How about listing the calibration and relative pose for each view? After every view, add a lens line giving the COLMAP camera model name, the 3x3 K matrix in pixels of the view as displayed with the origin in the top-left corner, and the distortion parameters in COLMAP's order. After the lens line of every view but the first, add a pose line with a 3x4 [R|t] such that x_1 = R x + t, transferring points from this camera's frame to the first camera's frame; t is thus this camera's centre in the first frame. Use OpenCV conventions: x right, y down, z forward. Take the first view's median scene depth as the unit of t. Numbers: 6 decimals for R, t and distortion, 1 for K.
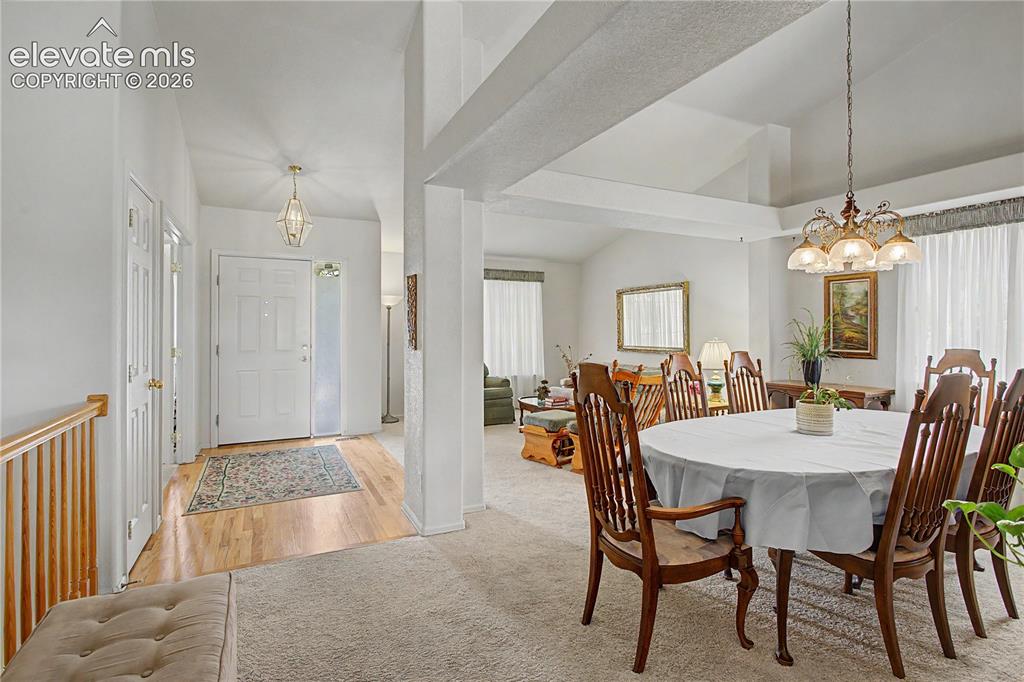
lens RADIAL K [[492.9, 0, 508.3], [0, 492.9, 330.6], [0, 0, 1]] dist [-0.018171, 0.000006]
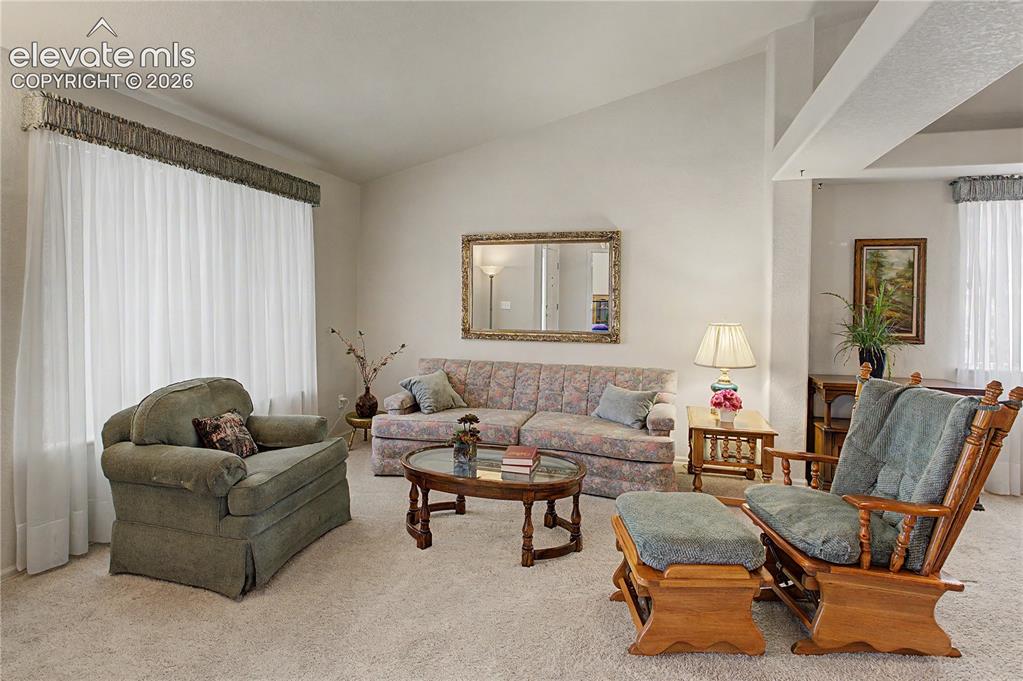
lens RADIAL K [[525.4, 0, 514.5], [0, 525.4, 305.6], [0, 0, 1]] dist [0.001732, 0.000762]
pose [[0.655695, 0.001104, 0.755025, -0.348727], [-0.011819, 0.999891, 0.008802, -0.006109], [-0.754933, -0.014695, 0.655637, 0.869665]]
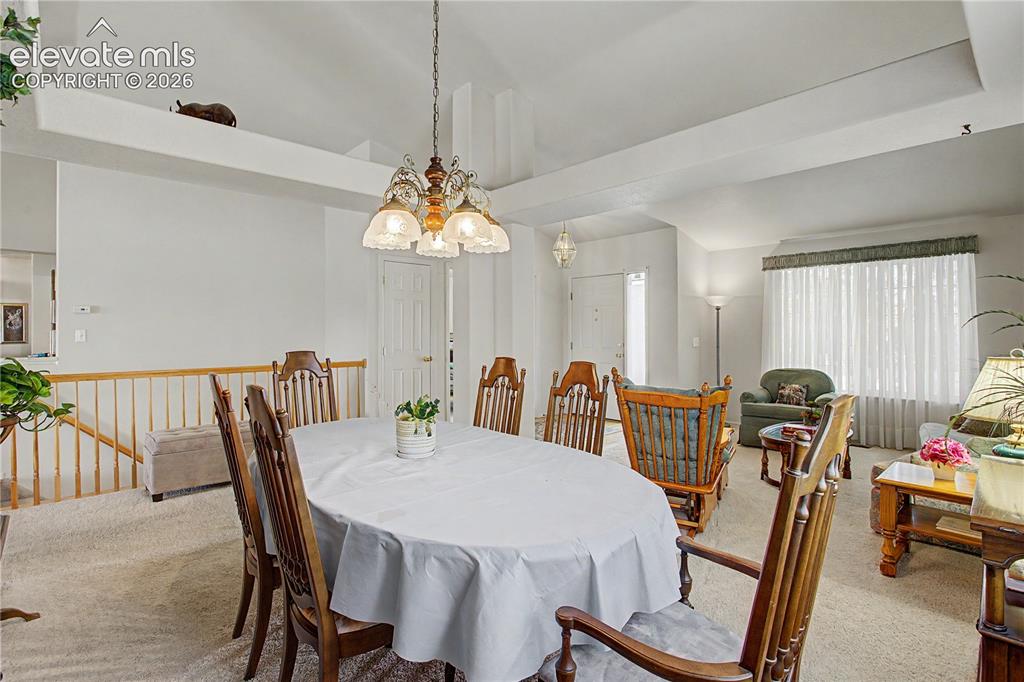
lens RADIAL K [[502.5, 0, 510.2], [0, 502.5, 325.1], [0, 0, 1]] dist [-0.002018, -0.000239]
pose [[0.294154, -0.007955, -0.955725, 0.844728], [0.000030, 0.999965, -0.008314, -0.008605], [0.955758, 0.002417, 0.294144, 0.492222]]
